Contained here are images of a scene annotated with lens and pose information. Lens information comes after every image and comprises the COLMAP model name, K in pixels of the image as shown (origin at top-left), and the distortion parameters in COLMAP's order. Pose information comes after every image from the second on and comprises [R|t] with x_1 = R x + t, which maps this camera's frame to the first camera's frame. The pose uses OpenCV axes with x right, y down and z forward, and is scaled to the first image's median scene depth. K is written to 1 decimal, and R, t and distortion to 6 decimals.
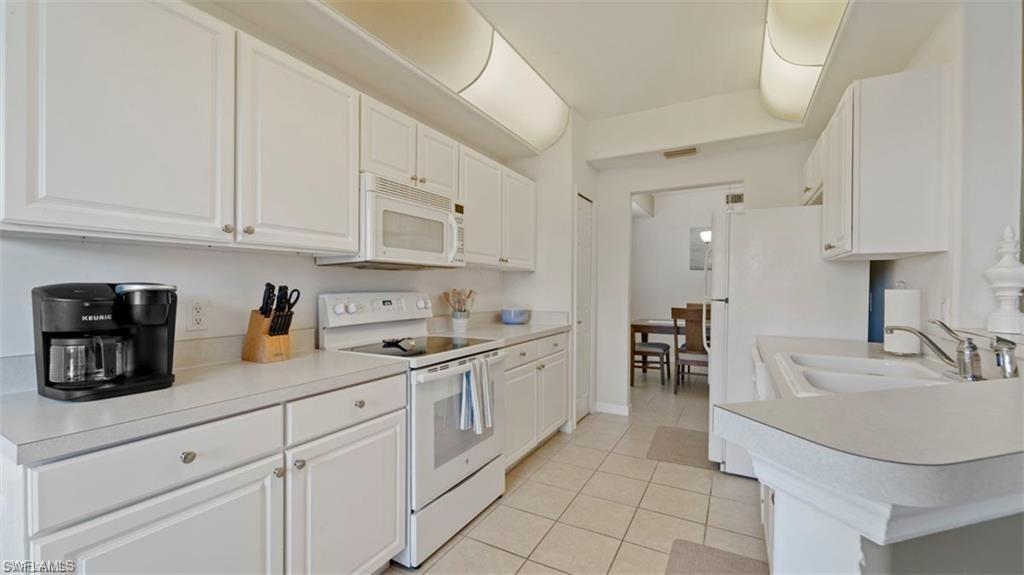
lens RADIAL K [[414.2, 0, 511.6], [0, 414.2, 290.7], [0, 0, 1]] dist [0.002181, 0.000162]
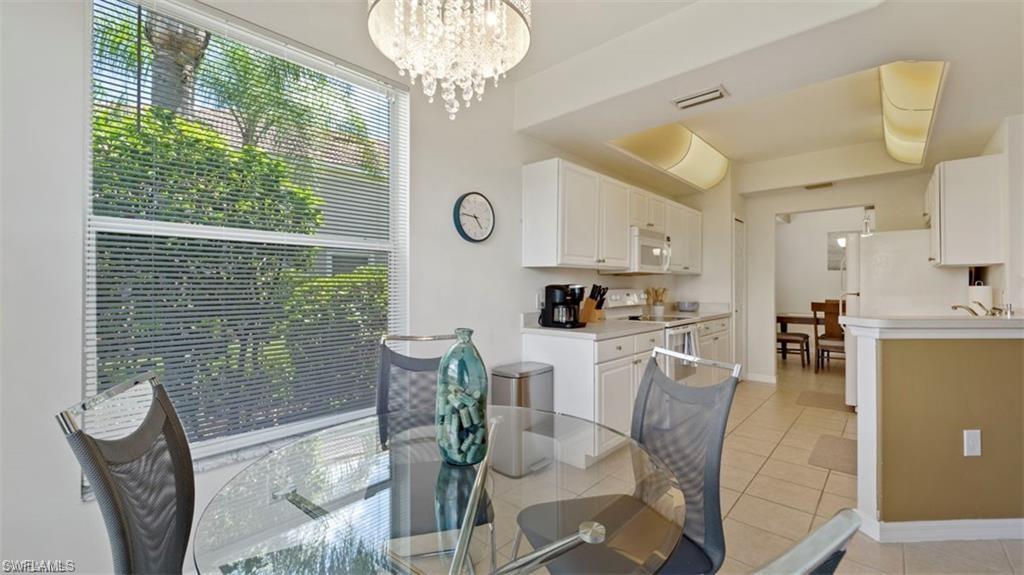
lens RADIAL K [[414.2, 0, 511.4], [0, 414.2, 281.5], [0, 0, 1]] dist [0.002181, 0.000162]
pose [[0.970388, -0.007130, -0.241444, -0.223078], [0.002121, 0.999777, -0.021001, 0.005033], [0.241540, 0.019867, 0.970187, -0.507980]]
